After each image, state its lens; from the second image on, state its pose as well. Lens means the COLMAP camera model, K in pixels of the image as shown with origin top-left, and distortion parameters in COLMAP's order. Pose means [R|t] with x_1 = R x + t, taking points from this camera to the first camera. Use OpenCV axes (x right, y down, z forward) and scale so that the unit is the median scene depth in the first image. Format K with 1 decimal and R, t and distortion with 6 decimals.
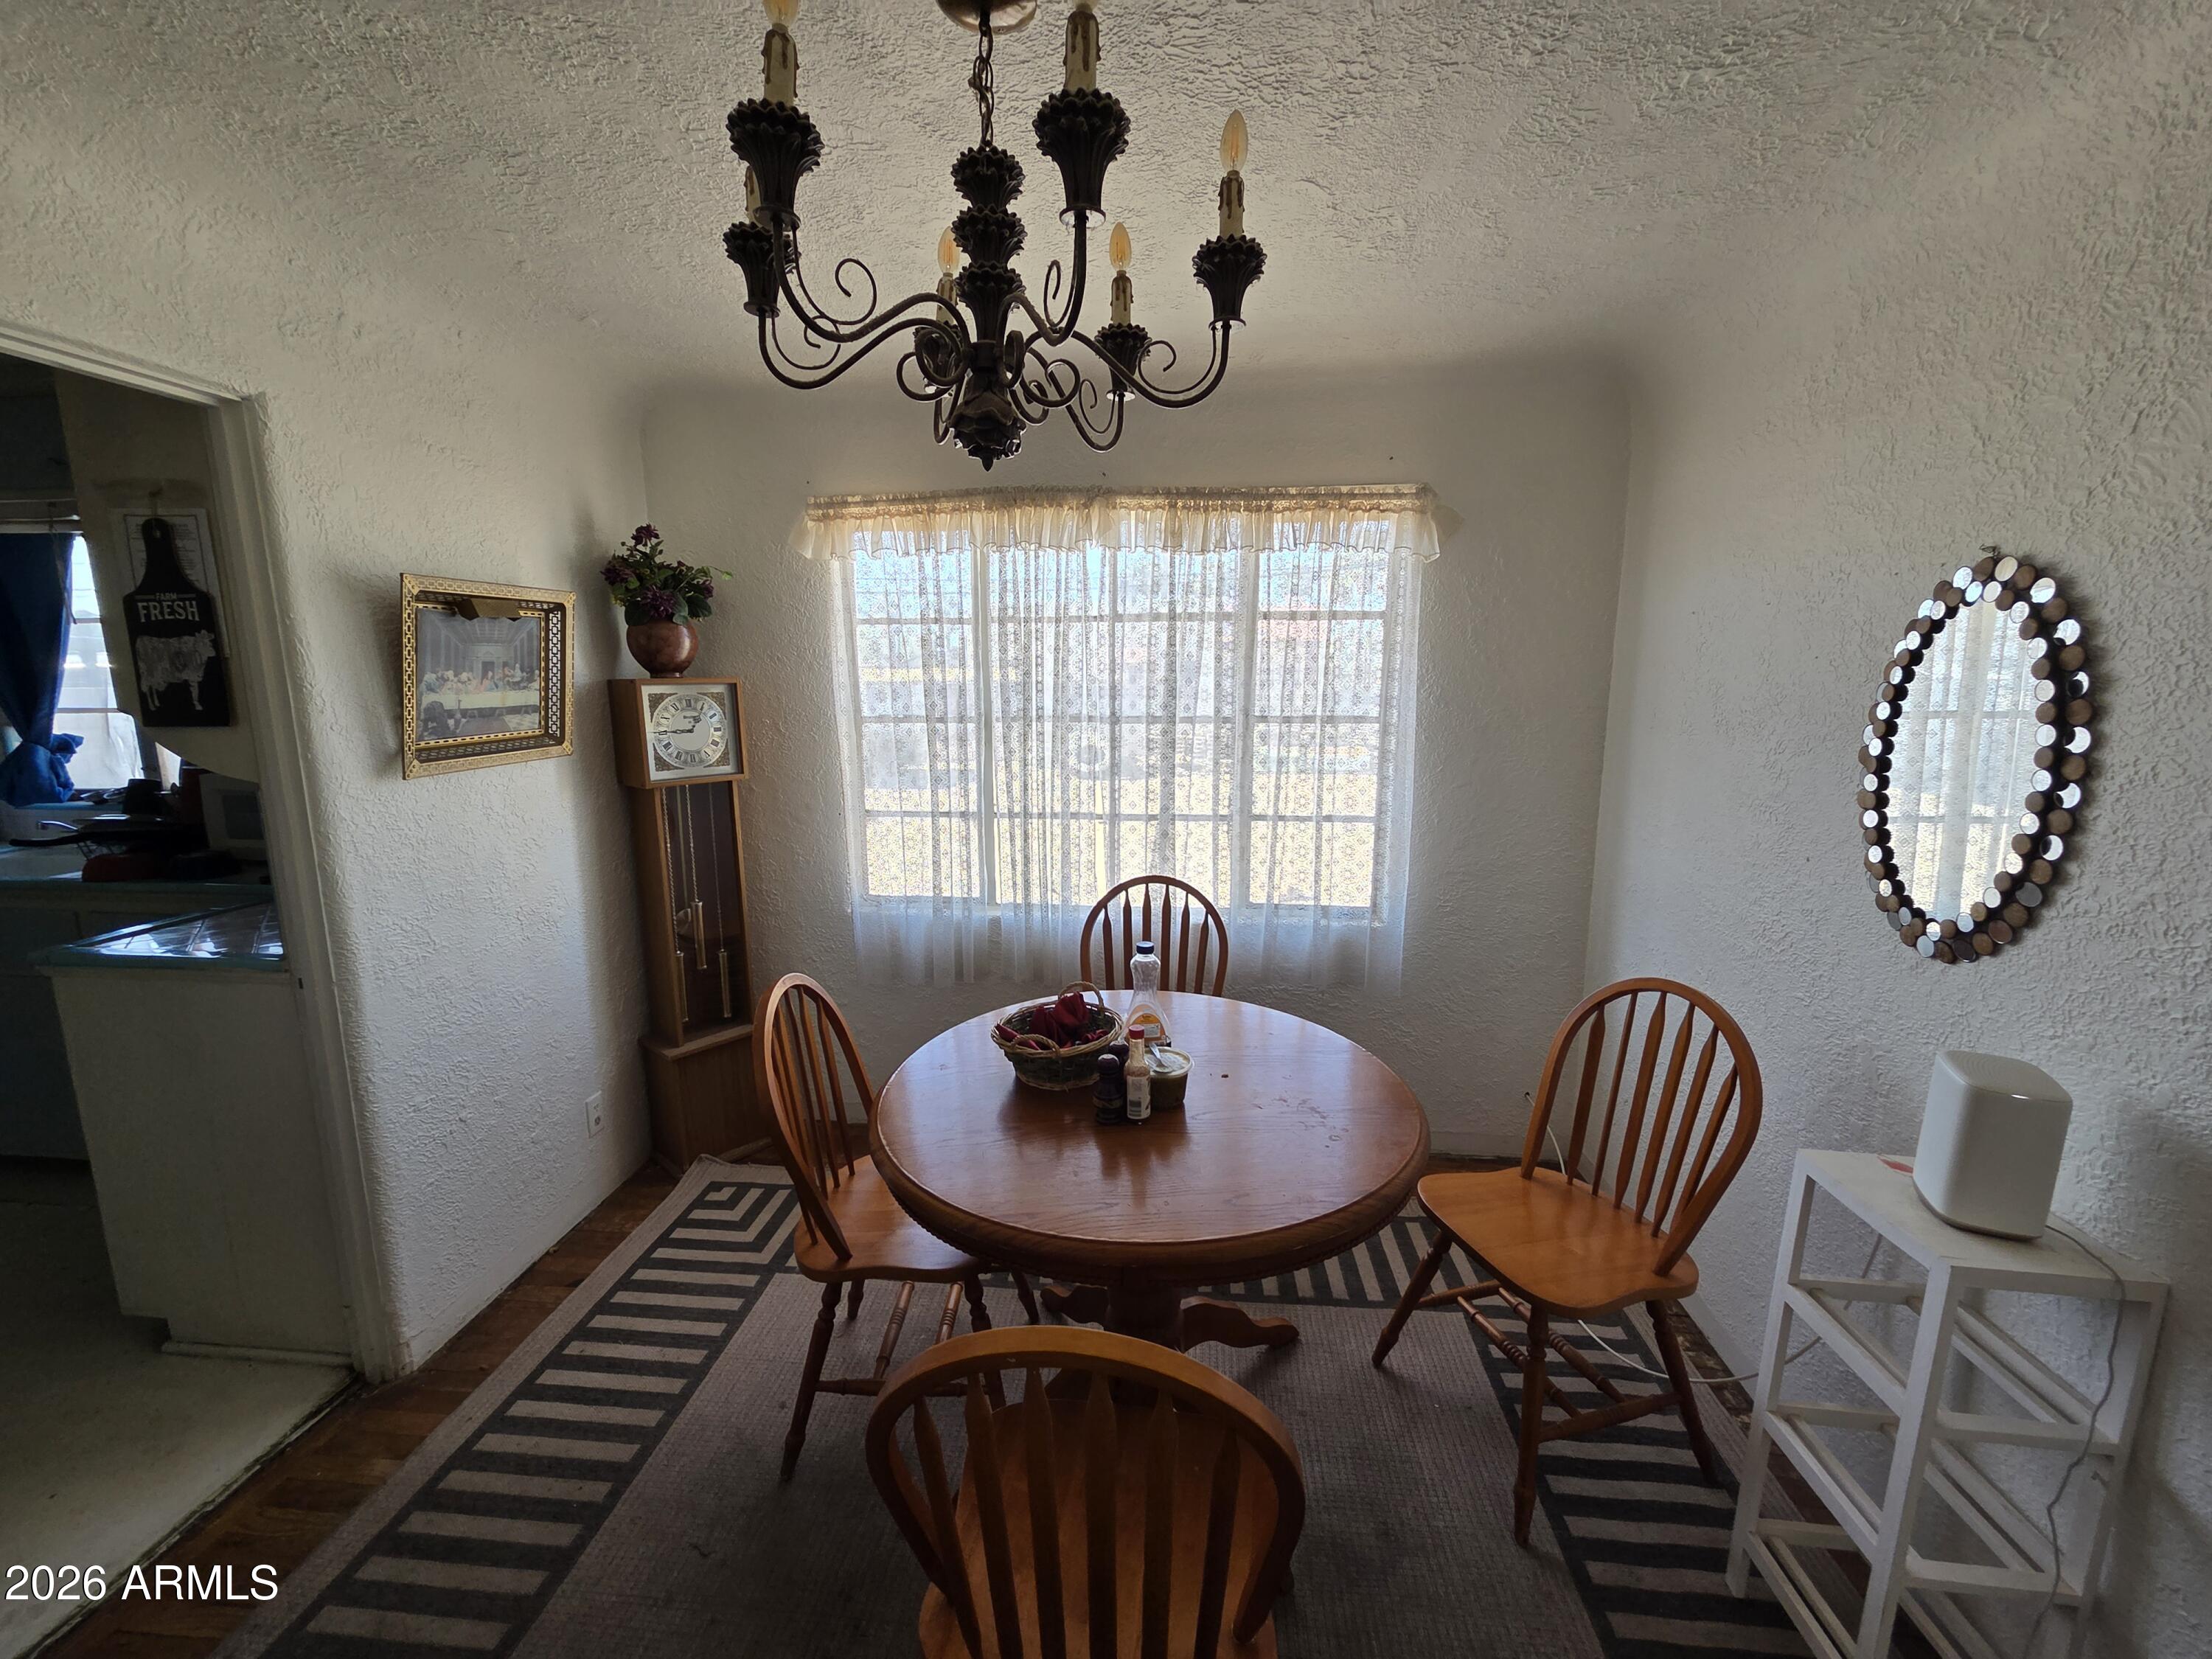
lens RADIAL K [[908.9, 0, 1104.3], [0, 908.9, 830.3], [0, 0, 1]] dist [0.005577, -0.000042]
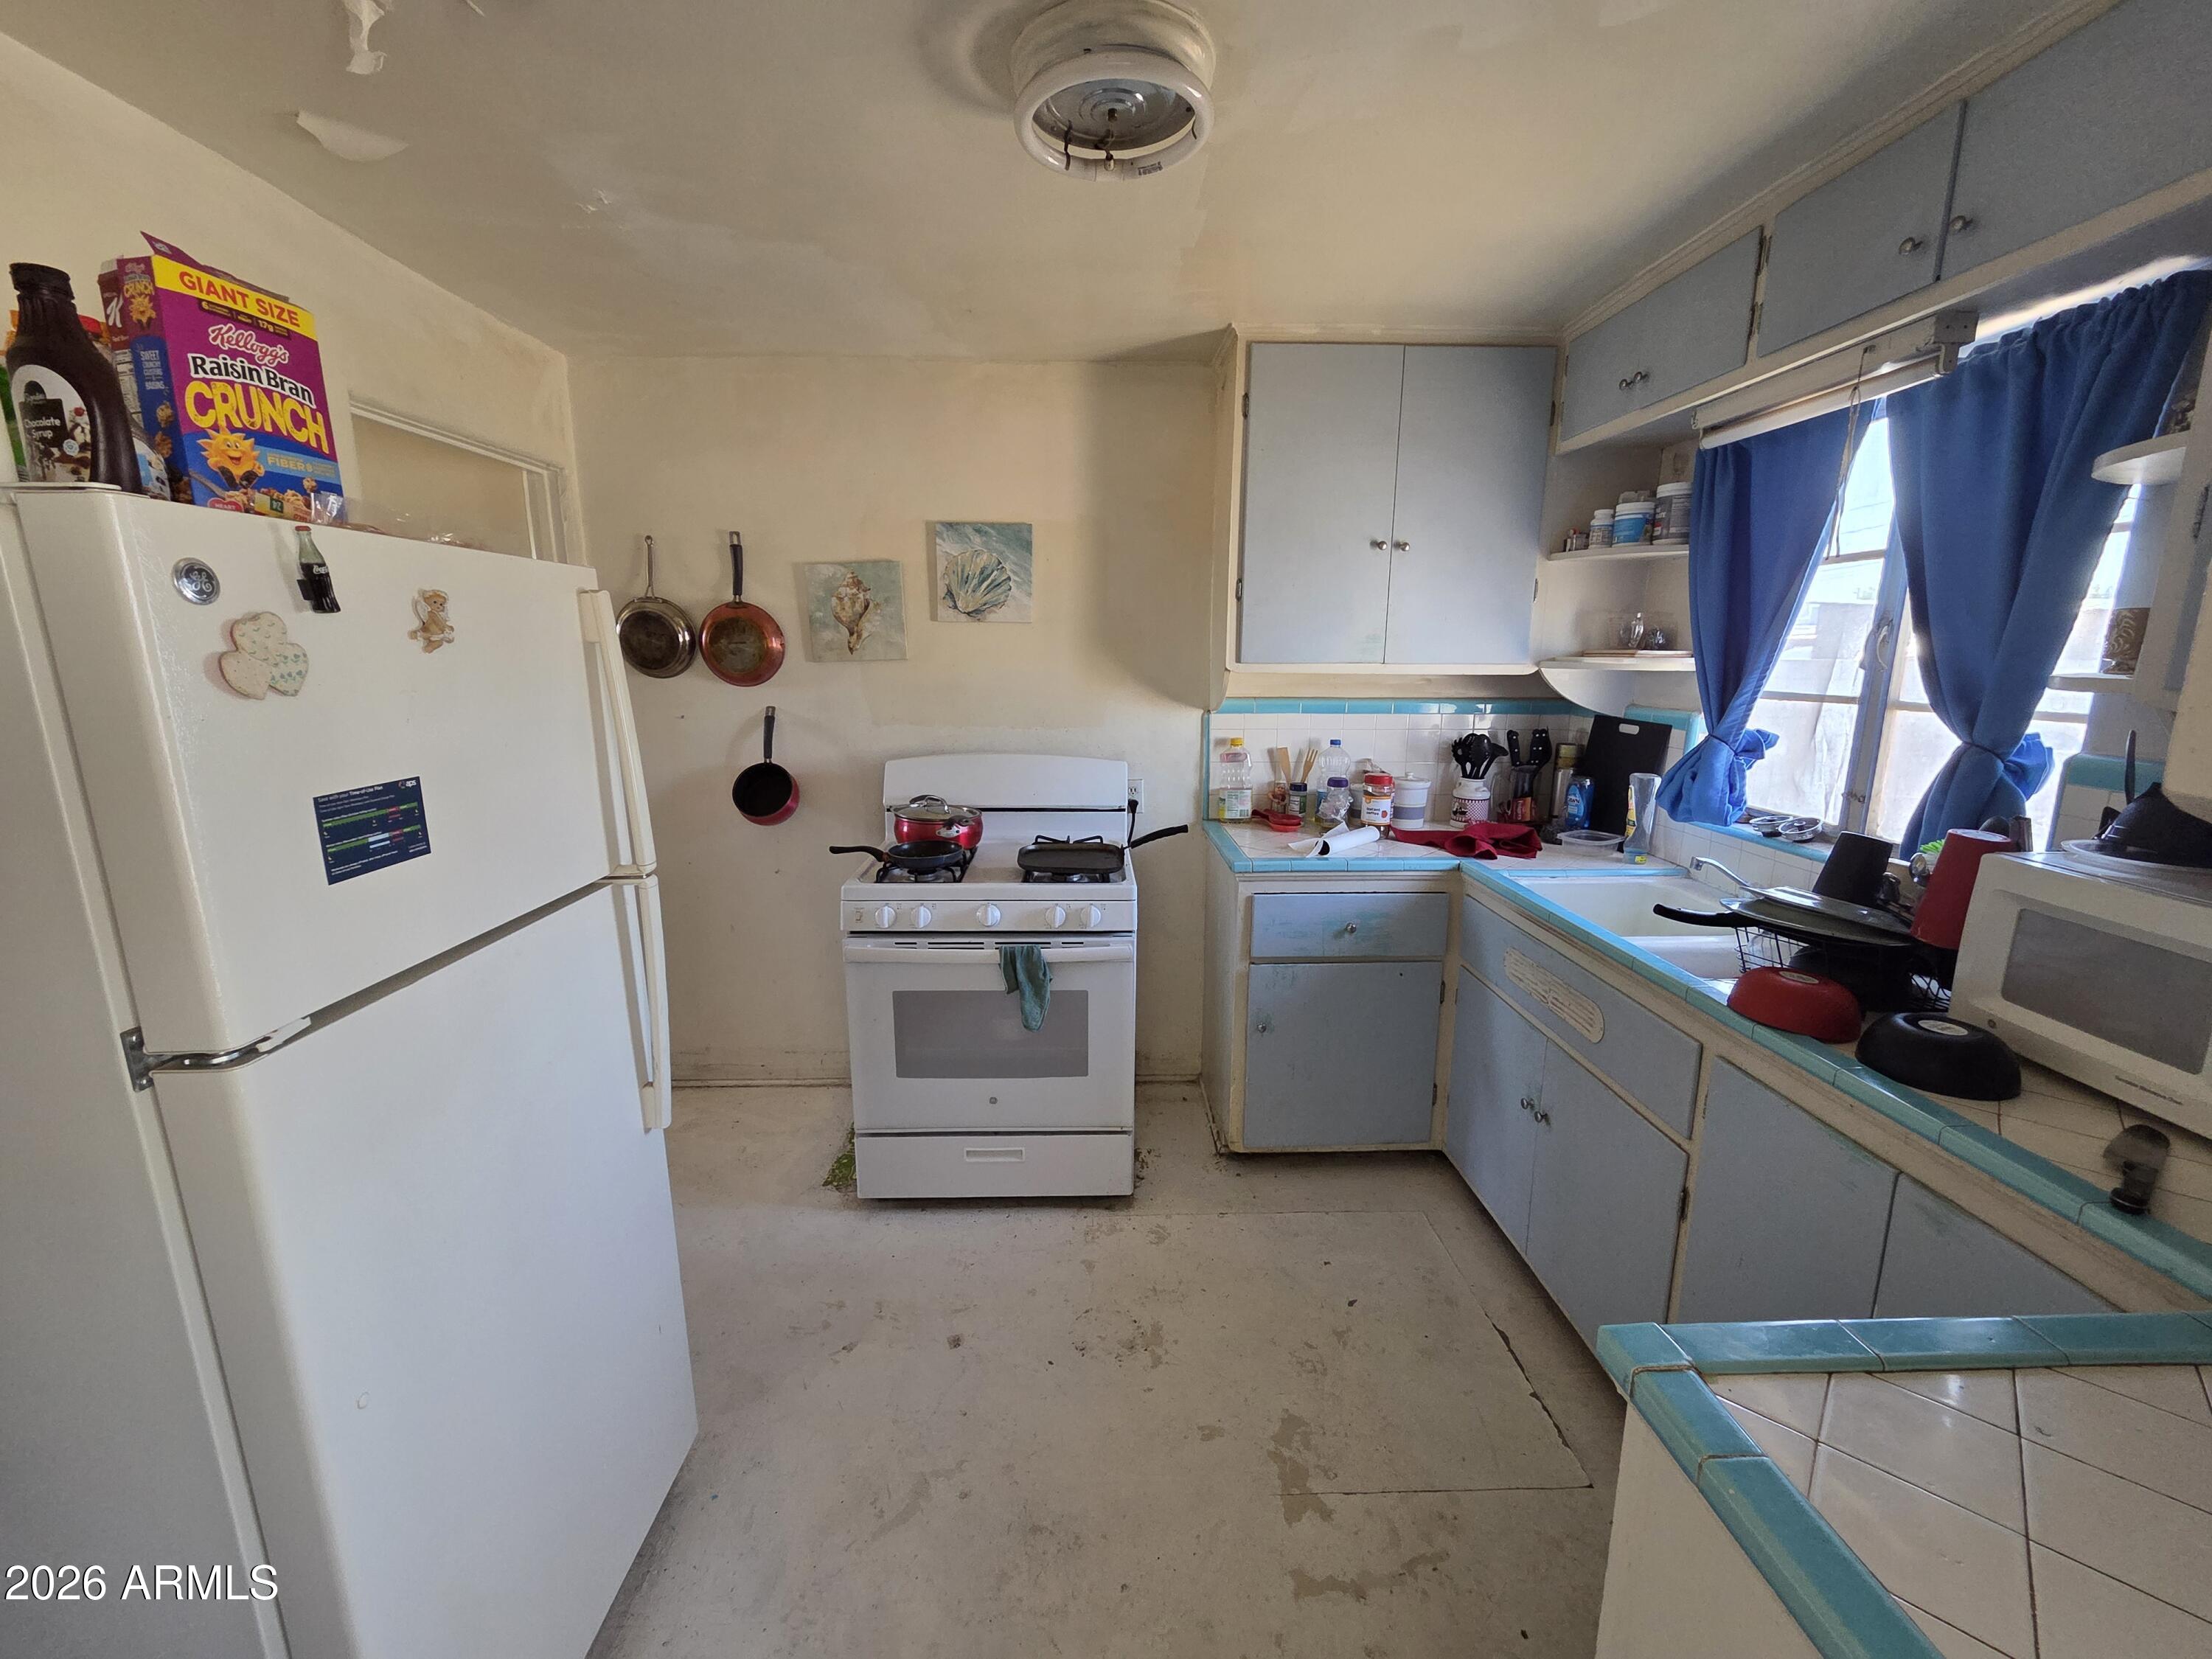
lens RADIAL K [[908.9, 0, 1100.4], [0, 908.9, 831.0], [0, 0, 1]] dist [0.005577, -0.000042]
pose [[0.133261, 0.199083, -0.970880, -0.626281], [-0.167555, 0.970041, 0.175912, -0.083095], [0.976815, 0.139234, 0.162626, 0.499442]]
